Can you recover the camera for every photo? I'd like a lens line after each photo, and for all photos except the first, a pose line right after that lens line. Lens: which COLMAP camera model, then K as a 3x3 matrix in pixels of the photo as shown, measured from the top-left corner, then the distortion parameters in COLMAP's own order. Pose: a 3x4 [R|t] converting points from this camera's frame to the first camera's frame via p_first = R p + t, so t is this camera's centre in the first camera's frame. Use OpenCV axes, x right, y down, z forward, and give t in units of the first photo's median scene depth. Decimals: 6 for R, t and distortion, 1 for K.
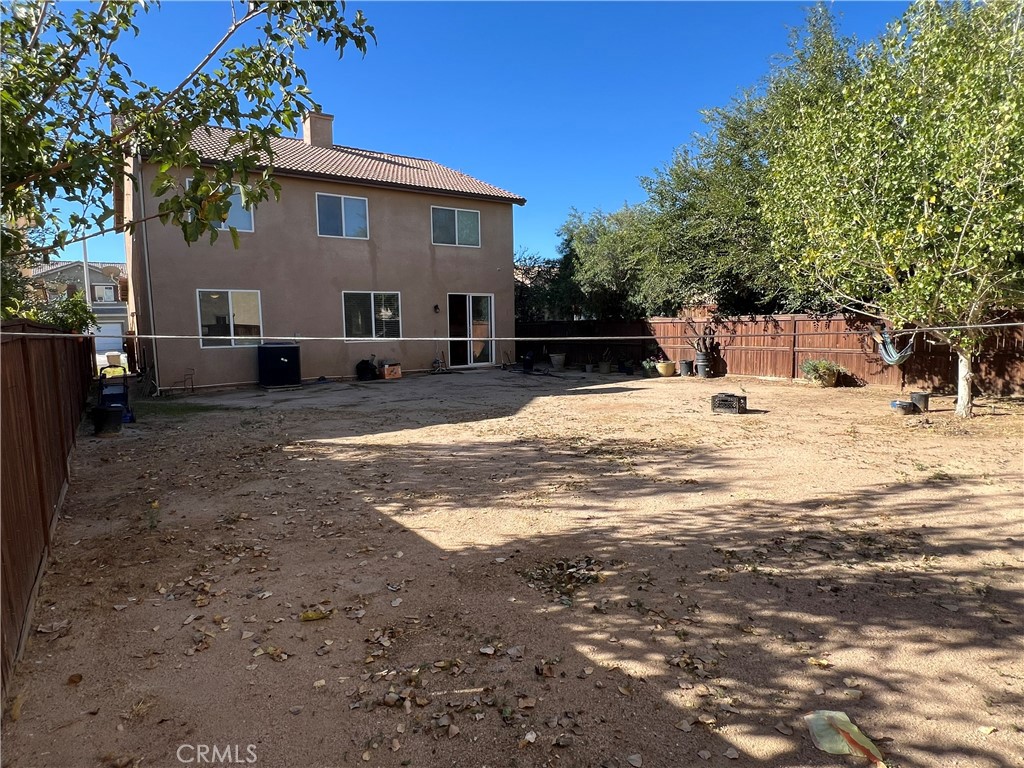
lens RADIAL K [[585.1, 0, 513.8], [0, 585.1, 384.9], [0, 0, 1]] dist [-0.001428, -0.003031]
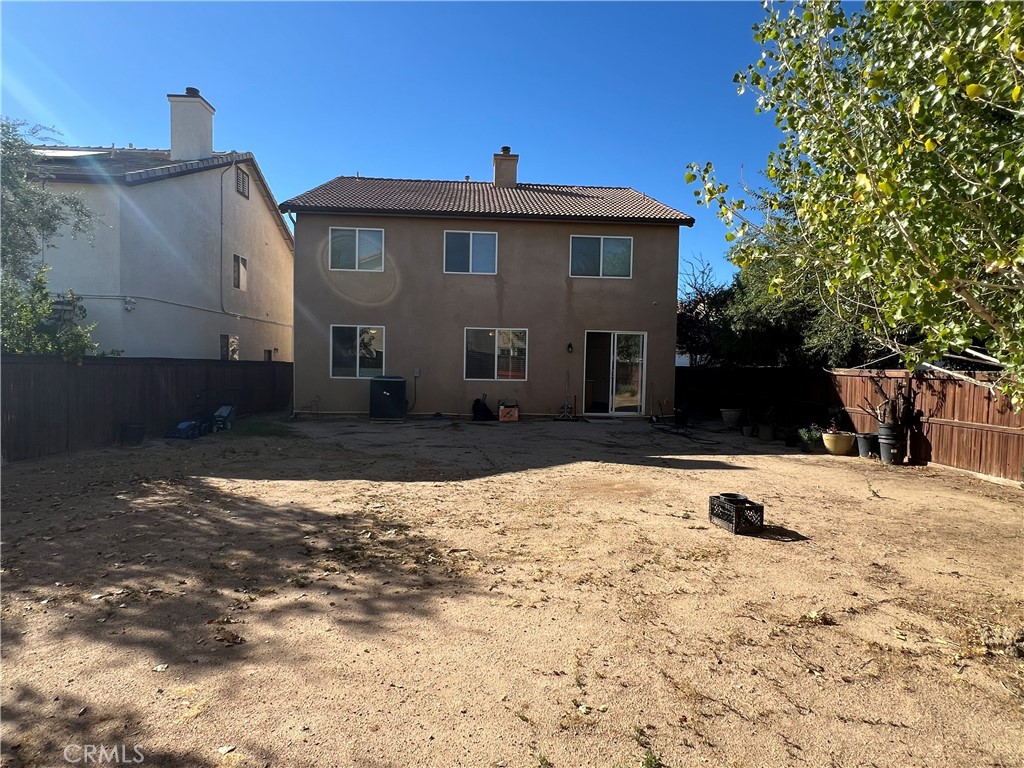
lens RADIAL K [[585.1, 0, 511.9], [0, 585.1, 382.2], [0, 0, 1]] dist [-0.001428, -0.003031]
pose [[0.848731, 0.055021, -0.525955, 0.291797], [-0.092365, 0.994708, -0.044992, -0.032232], [0.520696, 0.086766, 0.849322, 0.217037]]
